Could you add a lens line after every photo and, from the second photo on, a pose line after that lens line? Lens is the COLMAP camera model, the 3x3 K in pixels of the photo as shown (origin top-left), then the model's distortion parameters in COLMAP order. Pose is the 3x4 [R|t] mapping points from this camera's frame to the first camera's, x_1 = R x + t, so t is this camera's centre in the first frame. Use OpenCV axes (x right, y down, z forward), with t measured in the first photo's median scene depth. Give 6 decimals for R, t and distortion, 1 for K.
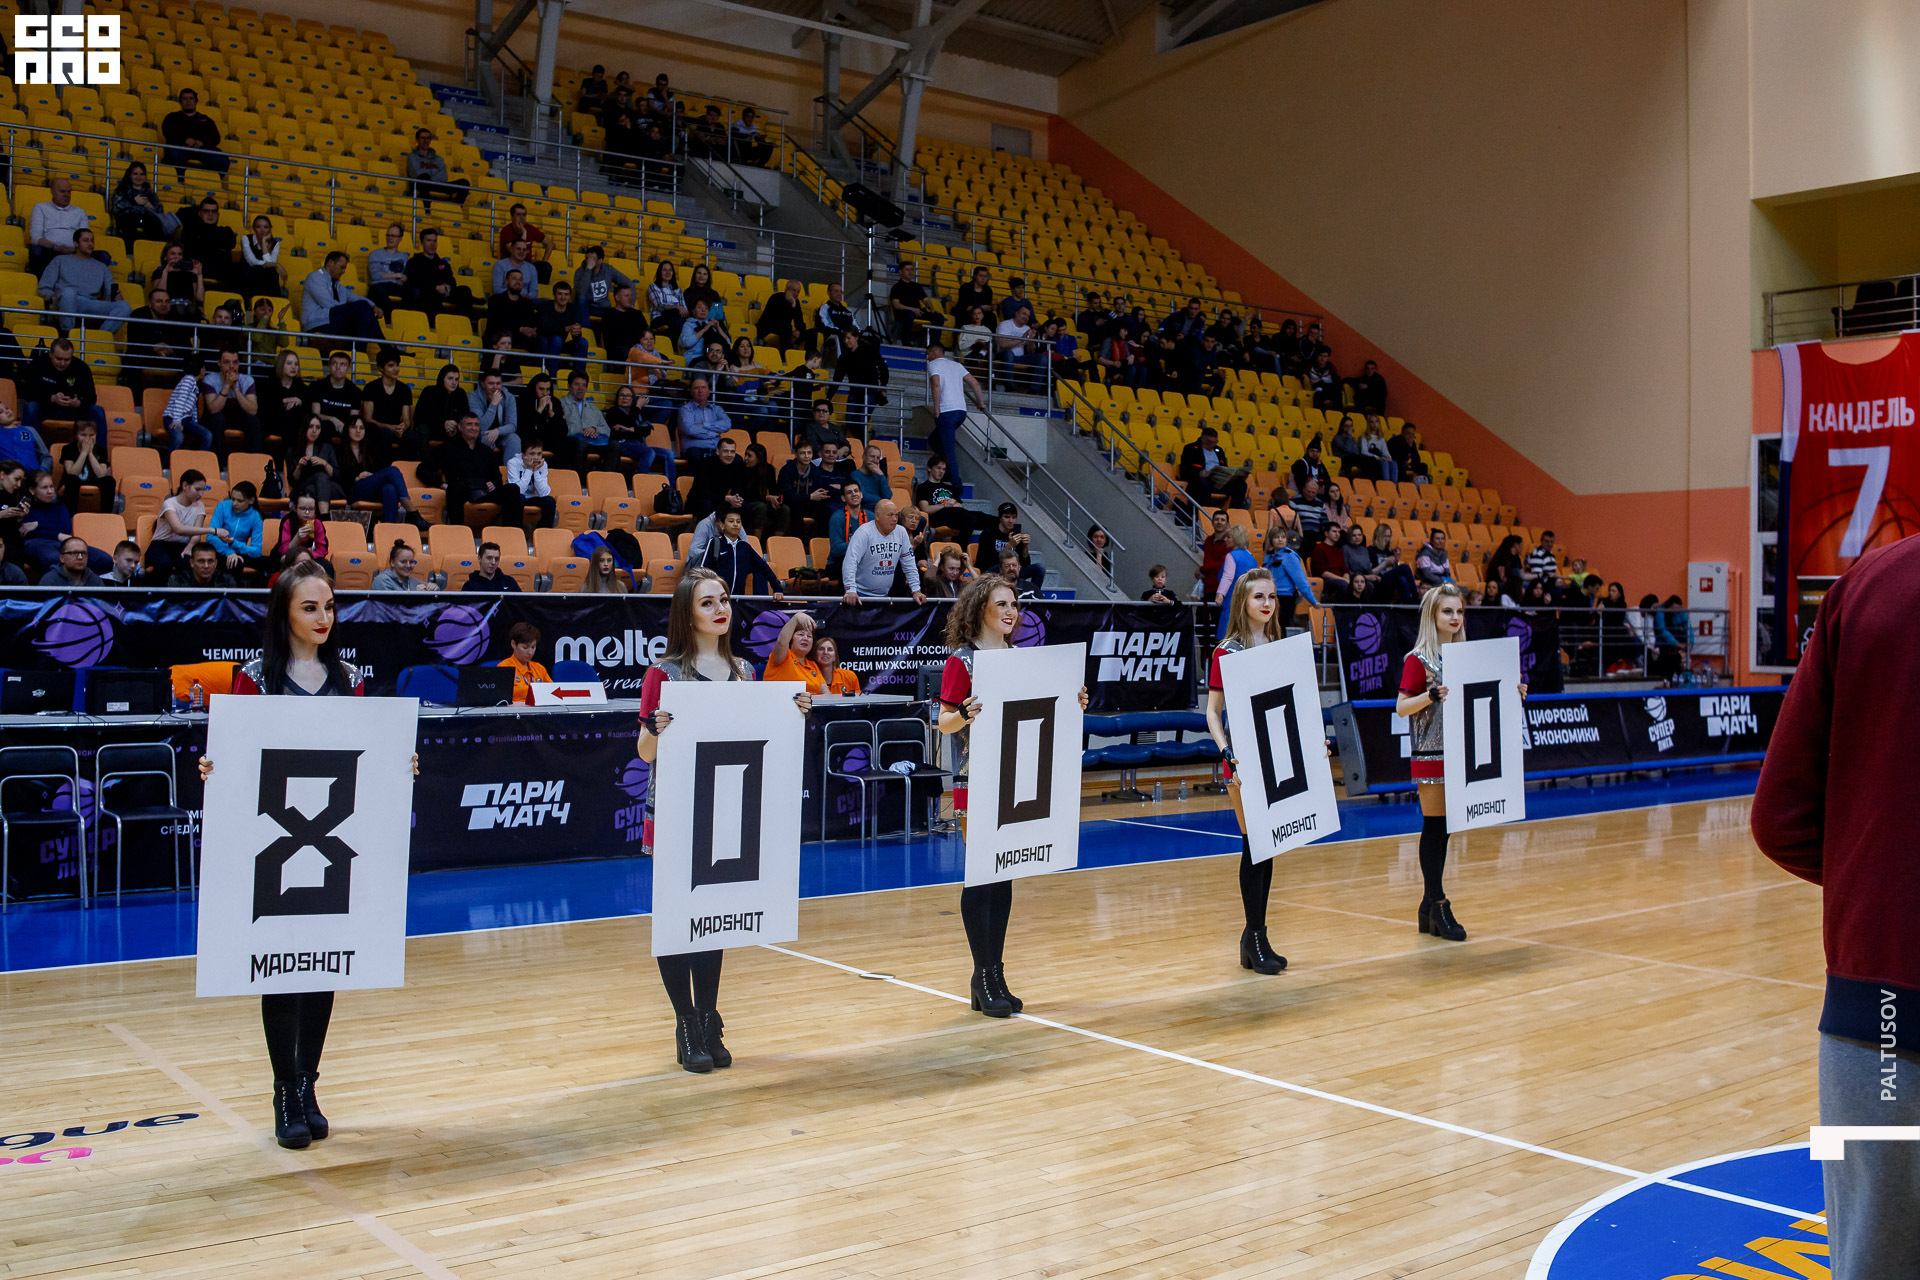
lens RADIAL K [[1888.8, 0, 960.0], [0, 1888.8, 640.0], [0, 0, 1]] dist [-0.107227, 0.010456]
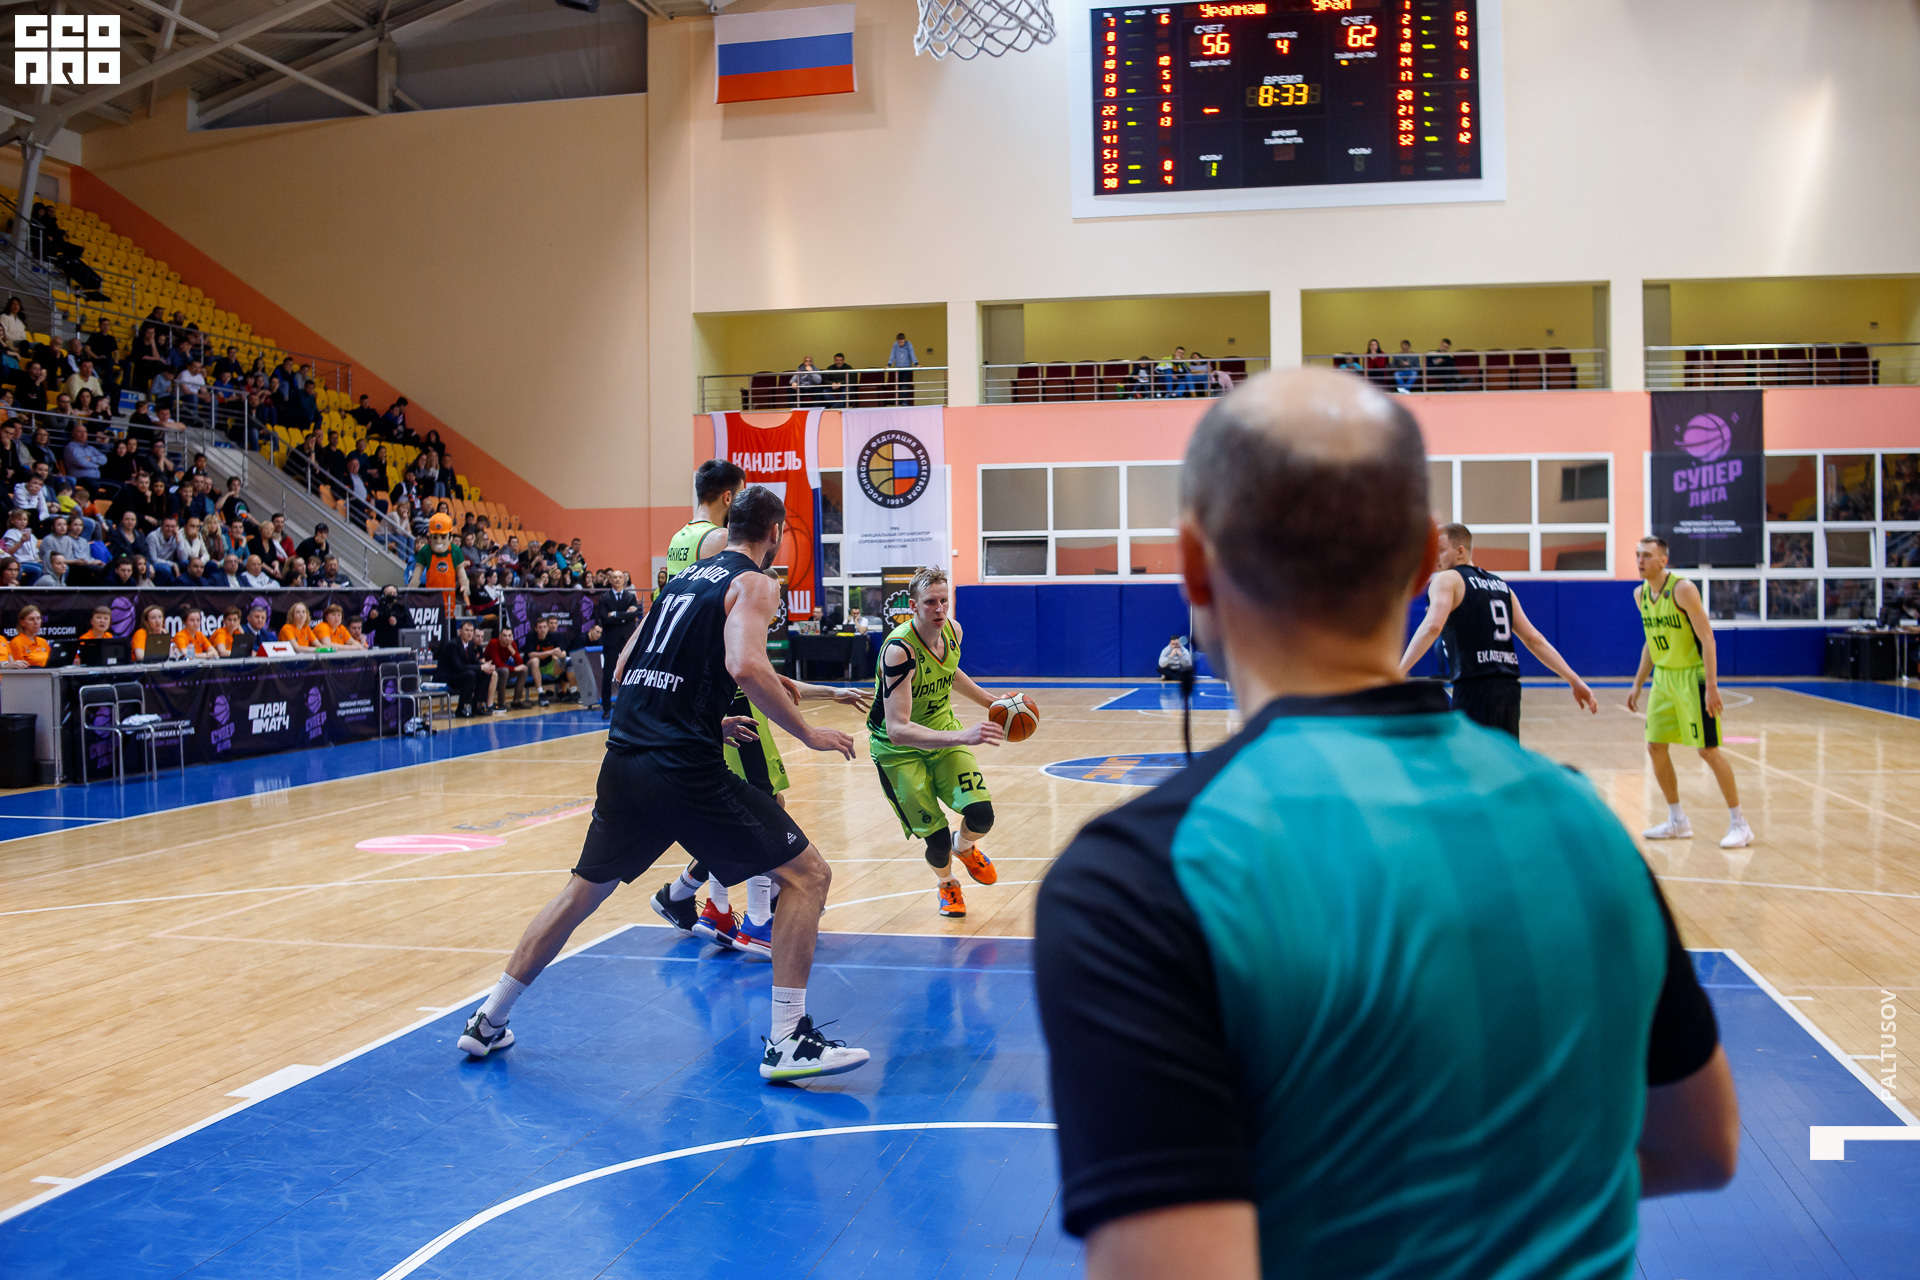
lens RADIAL K [[1888.8, 0, 960.0], [0, 1888.8, 640.0], [0, 0, 1]] dist [-0.107227, 0.010456]
pose [[0.760928, -0.029468, 0.648167, -0.415401], [0.022326, 0.999566, 0.019234, 0.001409], [-0.648453, -0.000164, 0.761255, -0.312345]]
